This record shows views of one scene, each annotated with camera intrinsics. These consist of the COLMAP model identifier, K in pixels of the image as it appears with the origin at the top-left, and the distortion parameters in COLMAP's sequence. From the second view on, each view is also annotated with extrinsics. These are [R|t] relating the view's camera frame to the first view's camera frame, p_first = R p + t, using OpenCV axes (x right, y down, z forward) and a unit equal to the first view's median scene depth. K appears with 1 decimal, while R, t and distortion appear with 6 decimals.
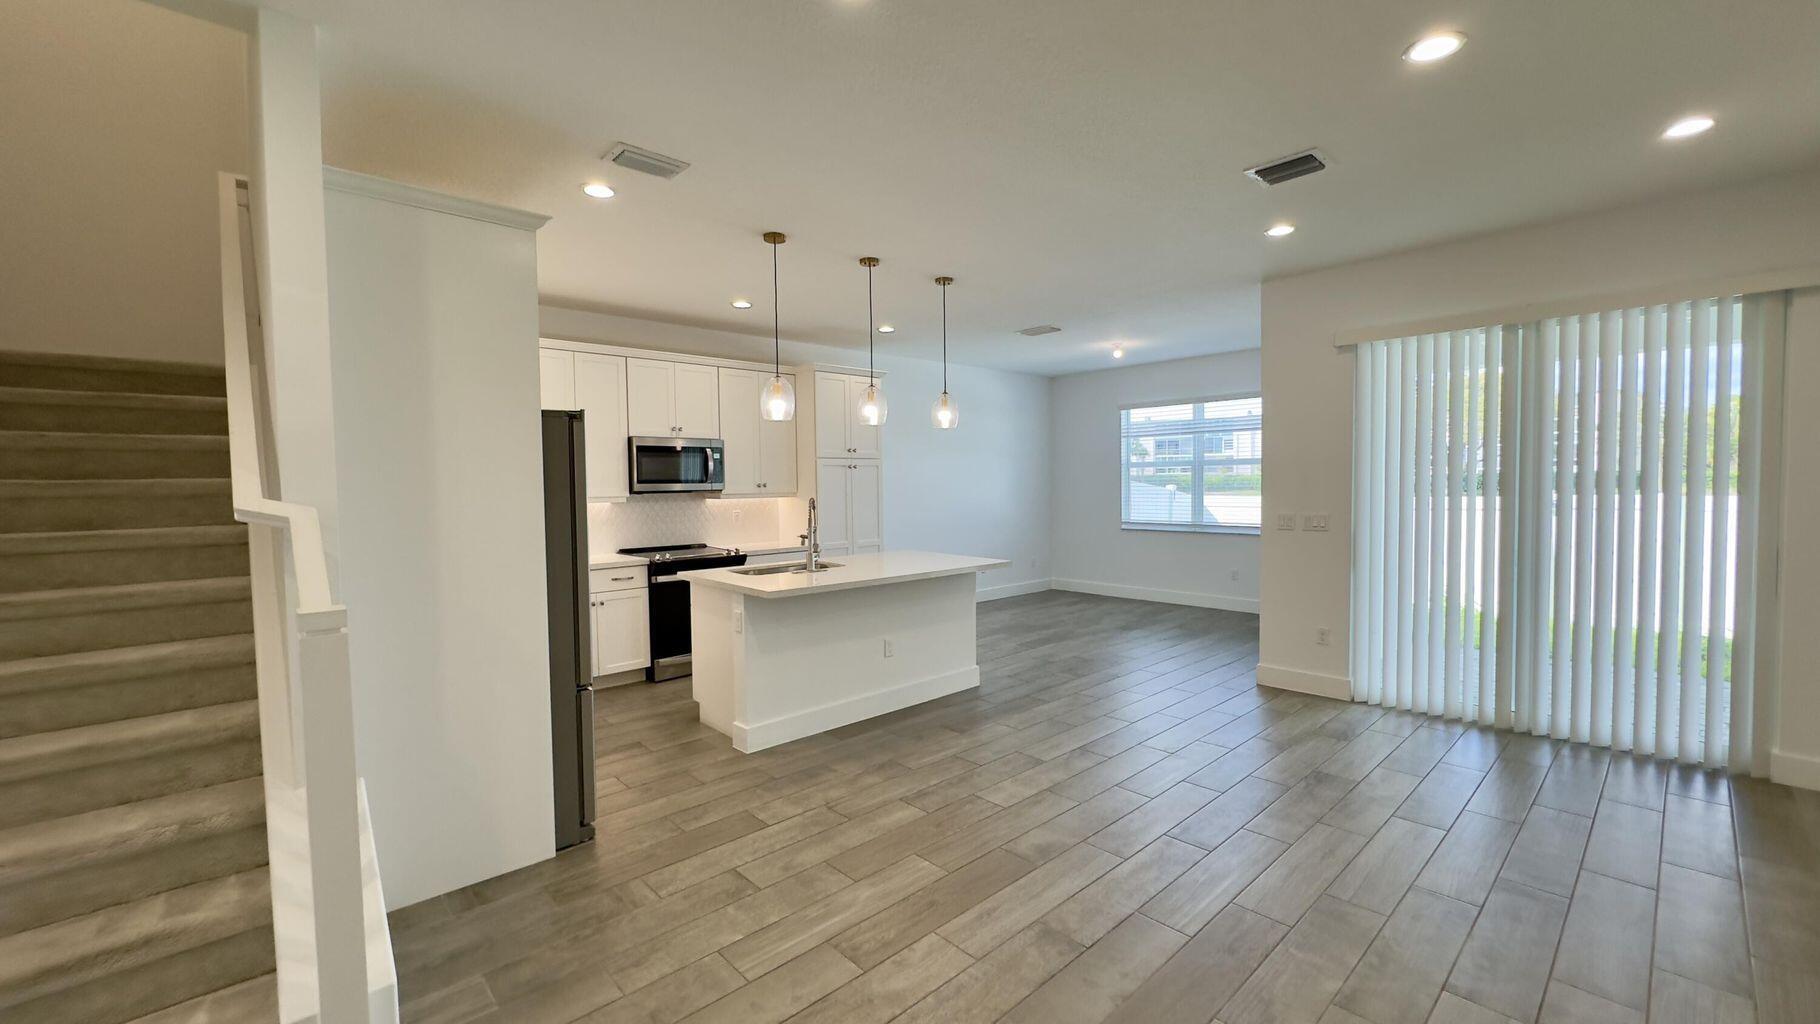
lens RADIAL K [[721.9, 0, 913.3], [0, 721.9, 506.3], [0, 0, 1]] dist [-0.006254, 0.000956]
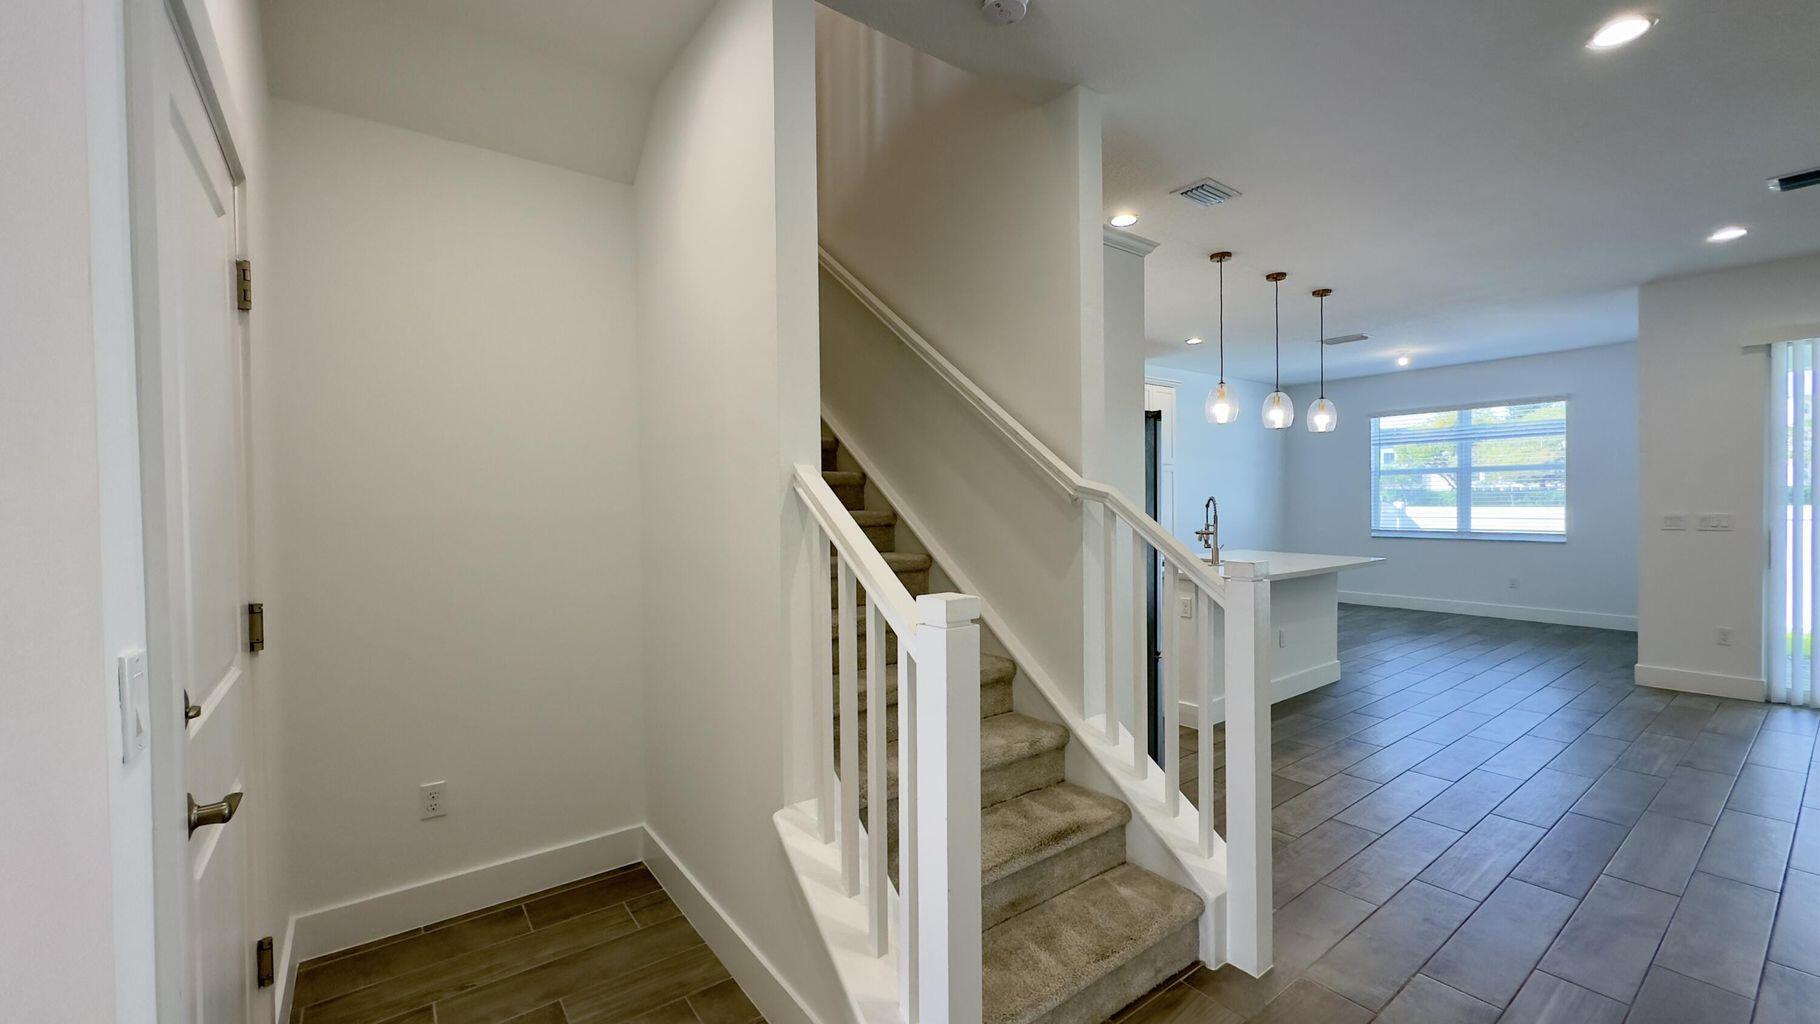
lens RADIAL K [[721.9, 0, 911.6], [0, 721.9, 512.8], [0, 0, 1]] dist [-0.006254, 0.000956]
pose [[0.994420, 0.002468, -0.105468, -0.485838], [-0.003923, 0.999900, -0.013595, 0.029225], [0.105424, 0.013933, 0.994330, -0.115709]]
